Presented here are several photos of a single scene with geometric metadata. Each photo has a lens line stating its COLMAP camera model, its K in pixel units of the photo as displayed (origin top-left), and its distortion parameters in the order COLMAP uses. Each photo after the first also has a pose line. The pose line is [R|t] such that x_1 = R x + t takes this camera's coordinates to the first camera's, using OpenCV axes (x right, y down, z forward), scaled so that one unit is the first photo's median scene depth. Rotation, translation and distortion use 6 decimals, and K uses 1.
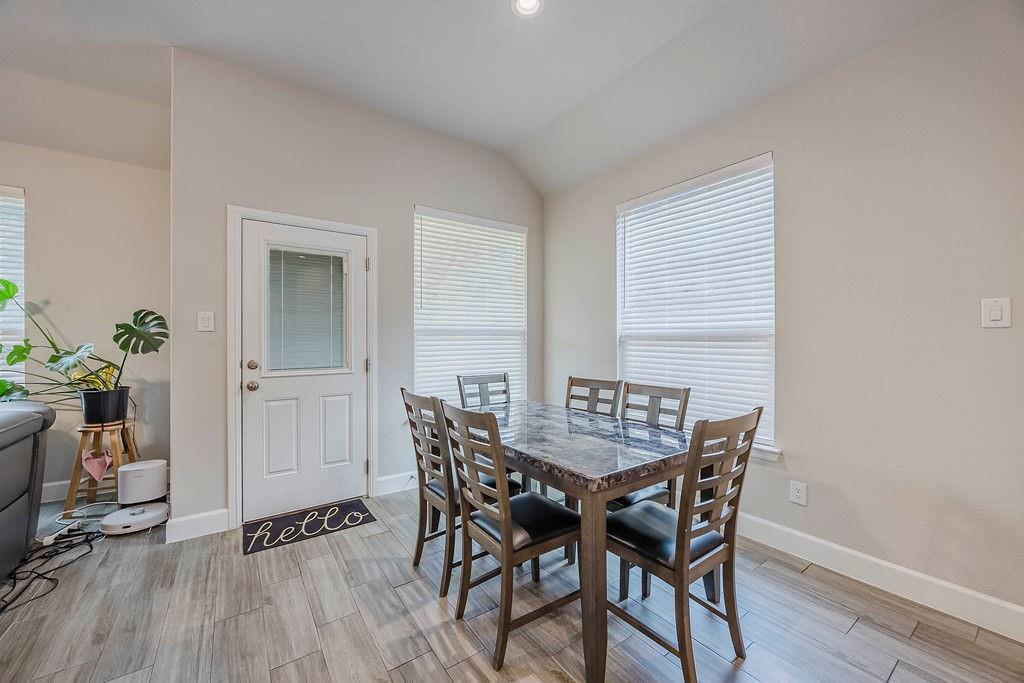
lens RADIAL K [[395.0, 0, 514.0], [0, 395.0, 339.5], [0, 0, 1]] dist [-0.000948, -0.000327]
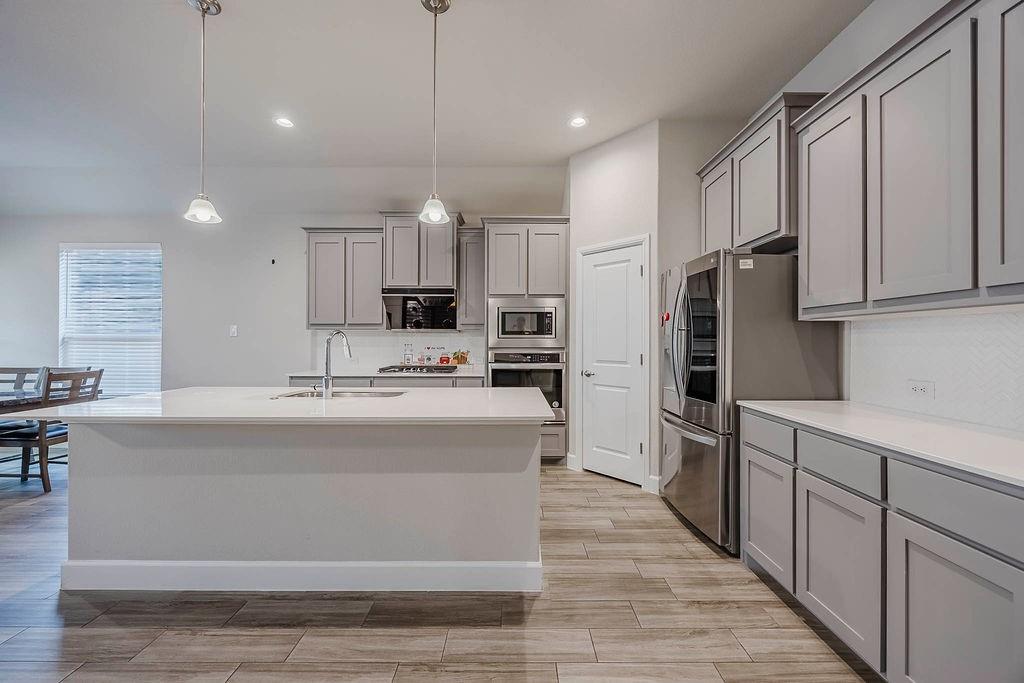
lens RADIAL K [[395.0, 0, 517.1], [0, 395.0, 339.0], [0, 0, 1]] dist [-0.000948, -0.000327]
pose [[0.576303, 0.004920, 0.817221, 0.068735], [-0.002320, 0.999988, -0.004384, -0.001957], [-0.817233, 0.000630, 0.576307, -1.321257]]
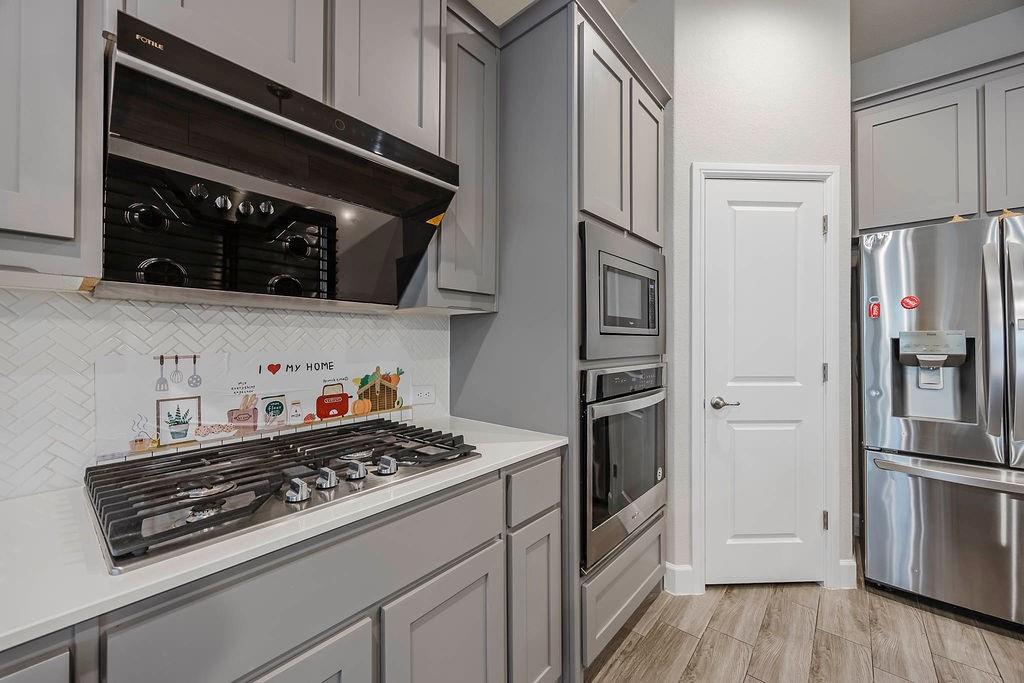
lens RADIAL K [[395.0, 0, 516.3], [0, 395.0, 338.6], [0, 0, 1]] dist [-0.000948, -0.000327]
pose [[-0.245326, 0.007164, 0.969414, 0.706616], [-0.001109, 0.999970, -0.007671, -0.000959], [-0.969440, -0.002957, -0.245311, -0.216389]]
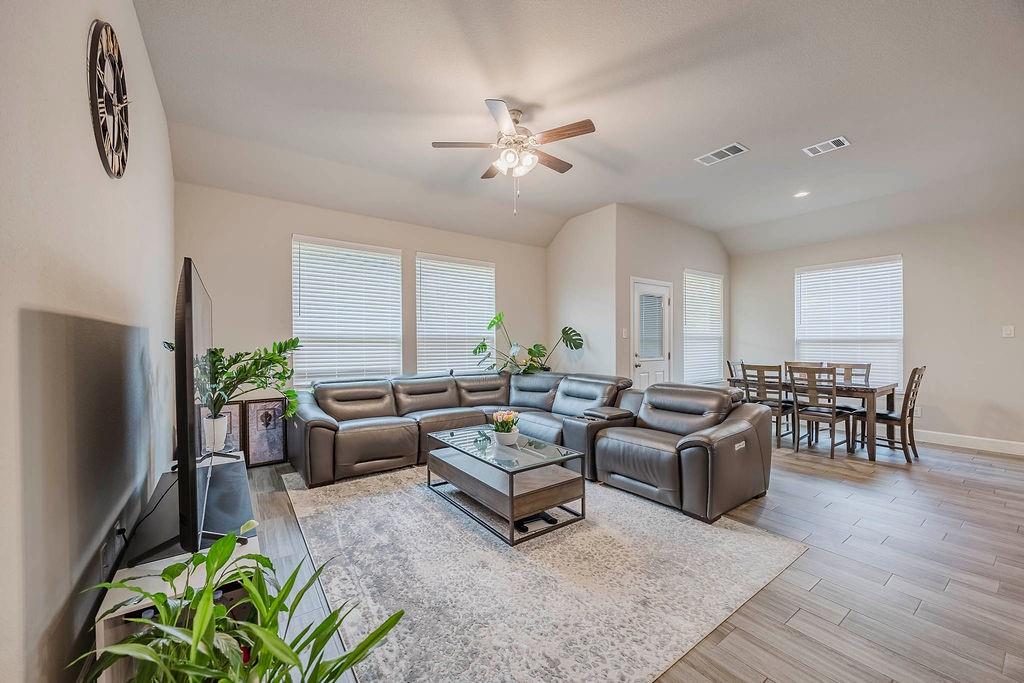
lens RADIAL K [[395.0, 0, 511.4], [0, 395.0, 344.5], [0, 0, 1]] dist [-0.000948, -0.000327]
pose [[0.999999, -0.000985, -0.000680, -1.254888], [0.000988, 0.999990, 0.004429, 0.002573], [0.000675, -0.004429, 0.999990, -0.978645]]
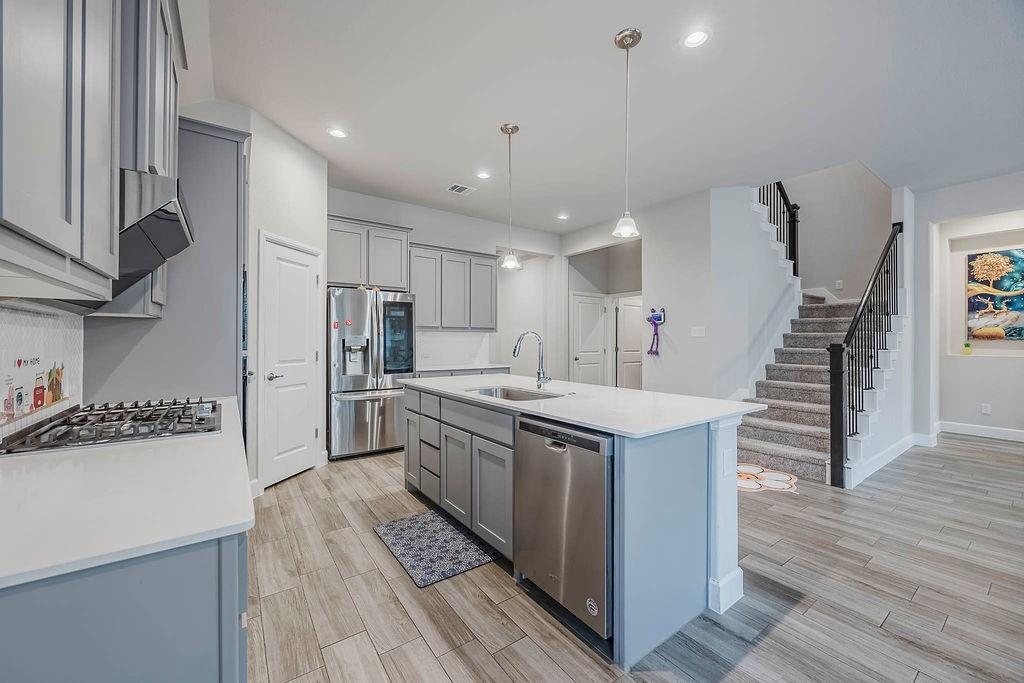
lens RADIAL K [[395.0, 0, 514.2], [0, 395.0, 338.5], [0, 0, 1]] dist [-0.000948, -0.000327]
pose [[-0.999995, -0.001674, -0.002605, 0.578465], [-0.001655, 0.999972, -0.007344, 0.001172], [0.002617, -0.007339, -0.999970, 0.449893]]
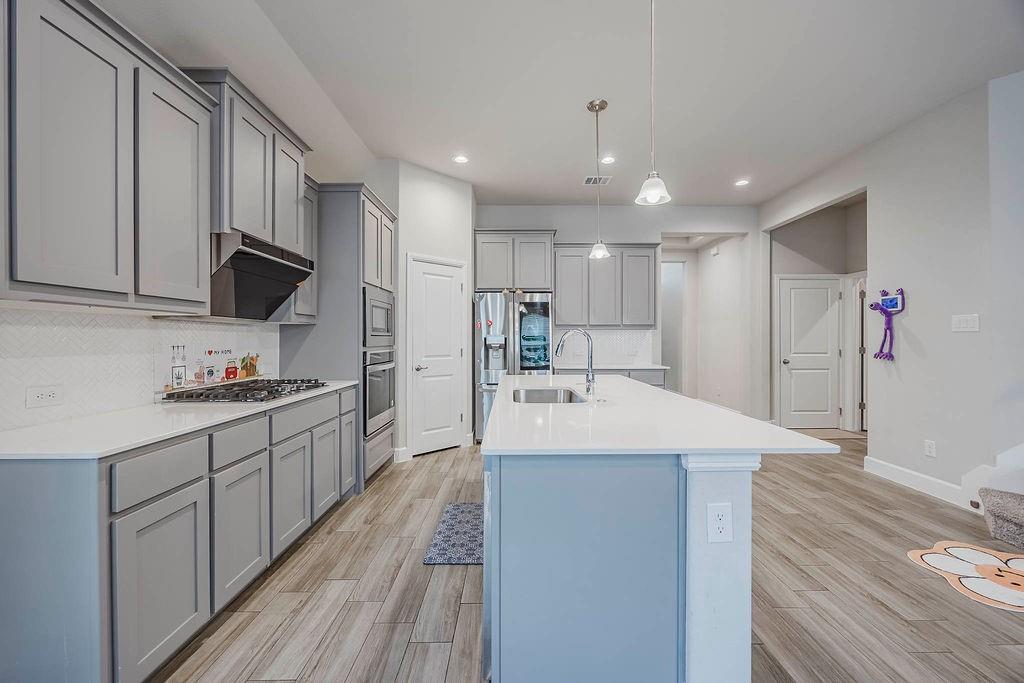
lens RADIAL K [[395.0, 0, 514.3], [0, 395.0, 339.0], [0, 0, 1]] dist [-0.000948, -0.000327]
pose [[-0.817286, 0.001131, 0.576232, 0.146251], [0.000267, 0.999999, -0.001584, 0.001079], [-0.576233, -0.001141, -0.817285, 0.271472]]
